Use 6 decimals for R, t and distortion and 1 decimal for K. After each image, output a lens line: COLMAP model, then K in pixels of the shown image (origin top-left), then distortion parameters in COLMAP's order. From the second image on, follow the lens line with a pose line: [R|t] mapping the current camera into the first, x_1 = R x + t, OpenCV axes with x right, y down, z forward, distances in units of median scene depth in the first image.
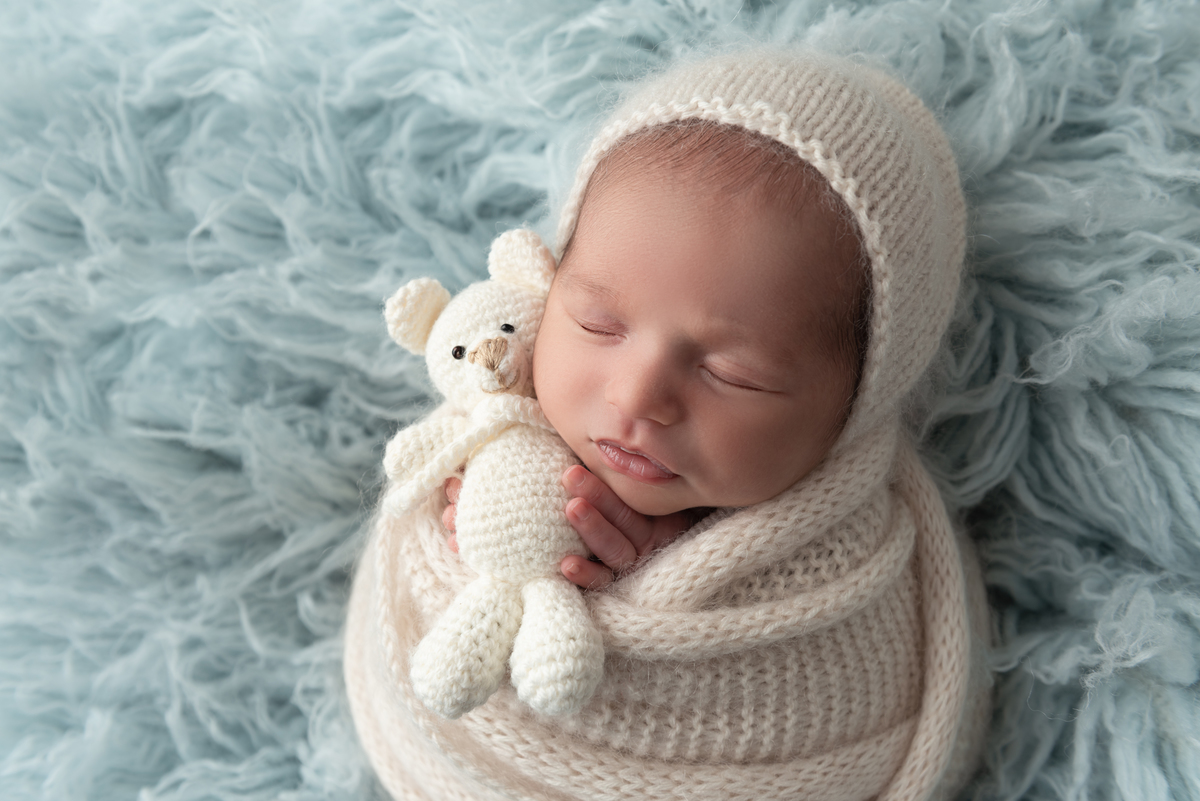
lens RADIAL K [[1227.4, 0, 578.5], [0, 1227.4, 390.1], [0, 0, 1]] dist [0.024805, 0.007891]
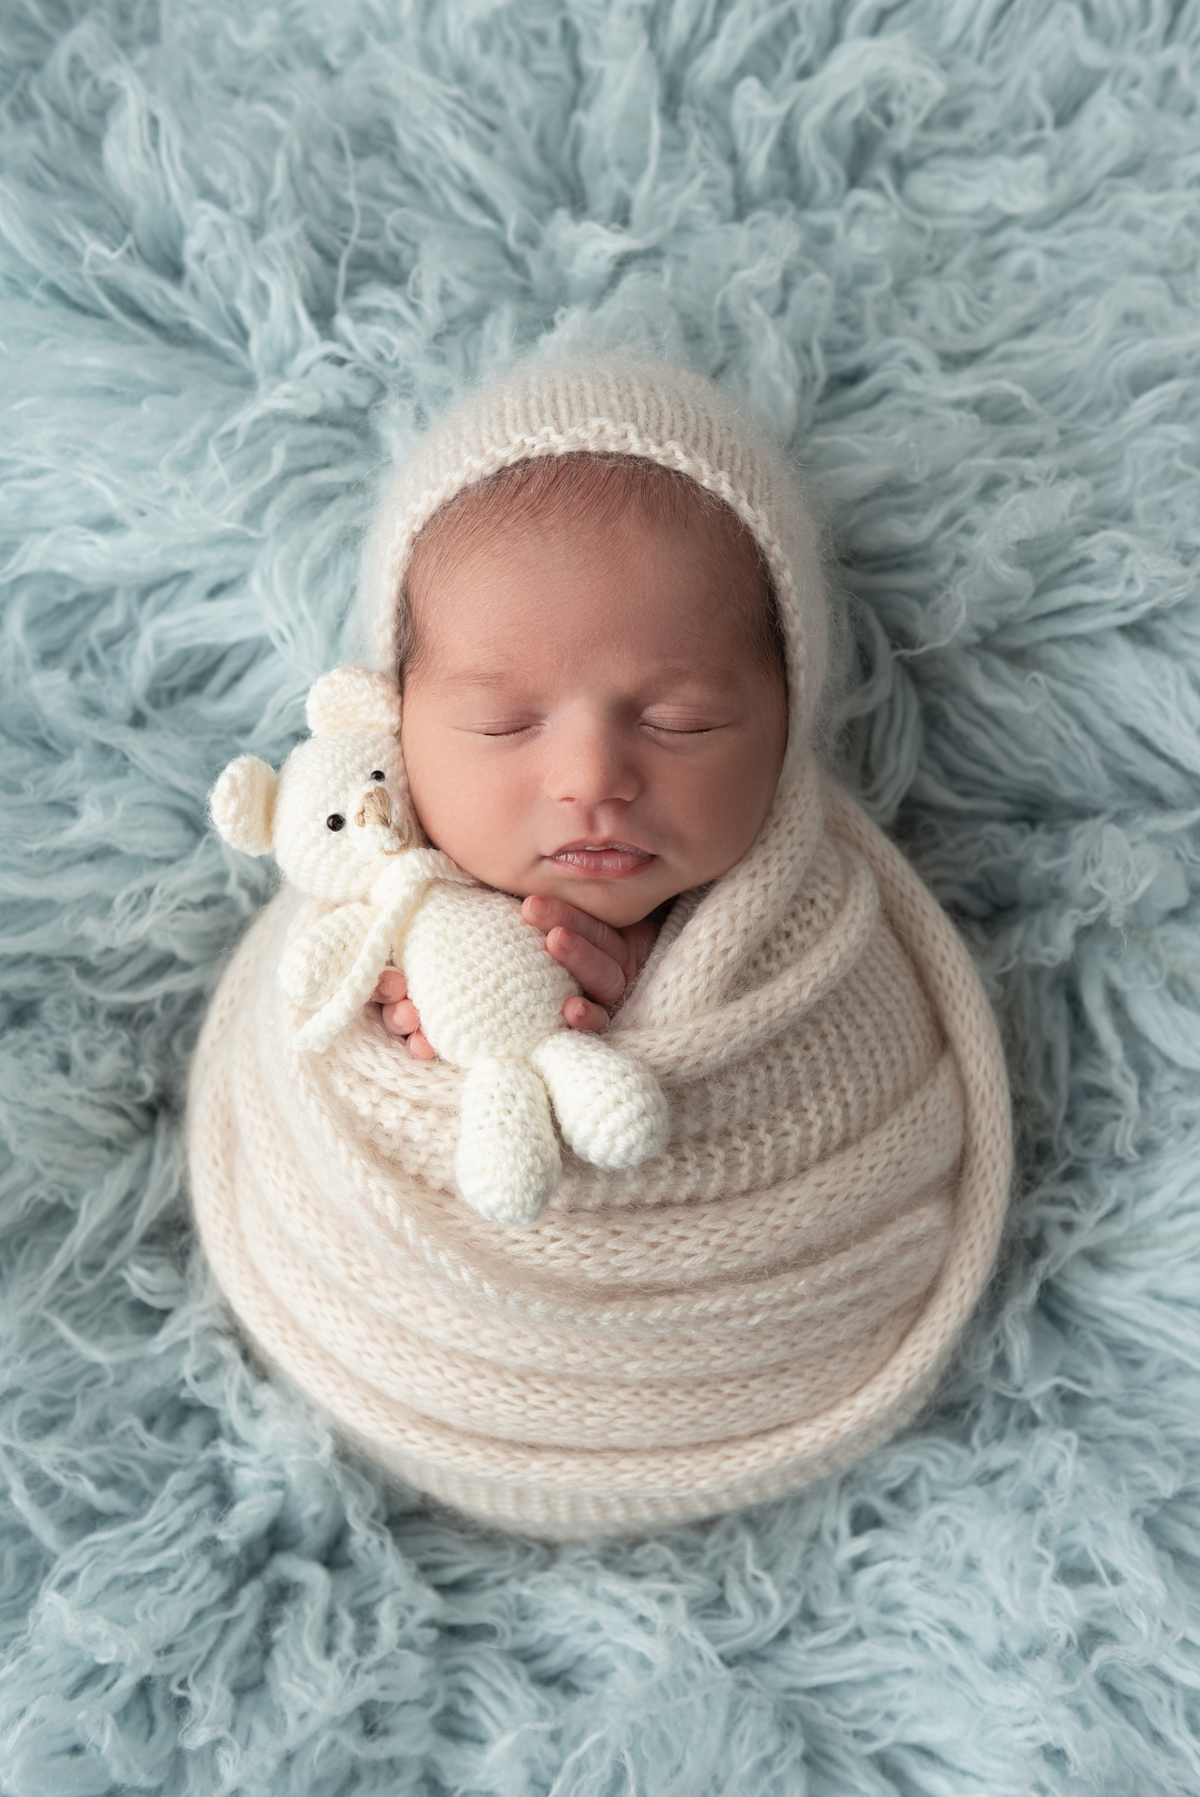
lens RADIAL K [[1838.0, 0, 600.0], [0, 1838.0, 898.5], [0, 0, 1]] dist [0.024805, 0.007891]
pose [[0.880973, -0.341506, 0.327505, -0.345388], [0.352168, 0.935512, 0.028191, 0.041009], [-0.316013, 0.090502, 0.944429, -0.170013]]
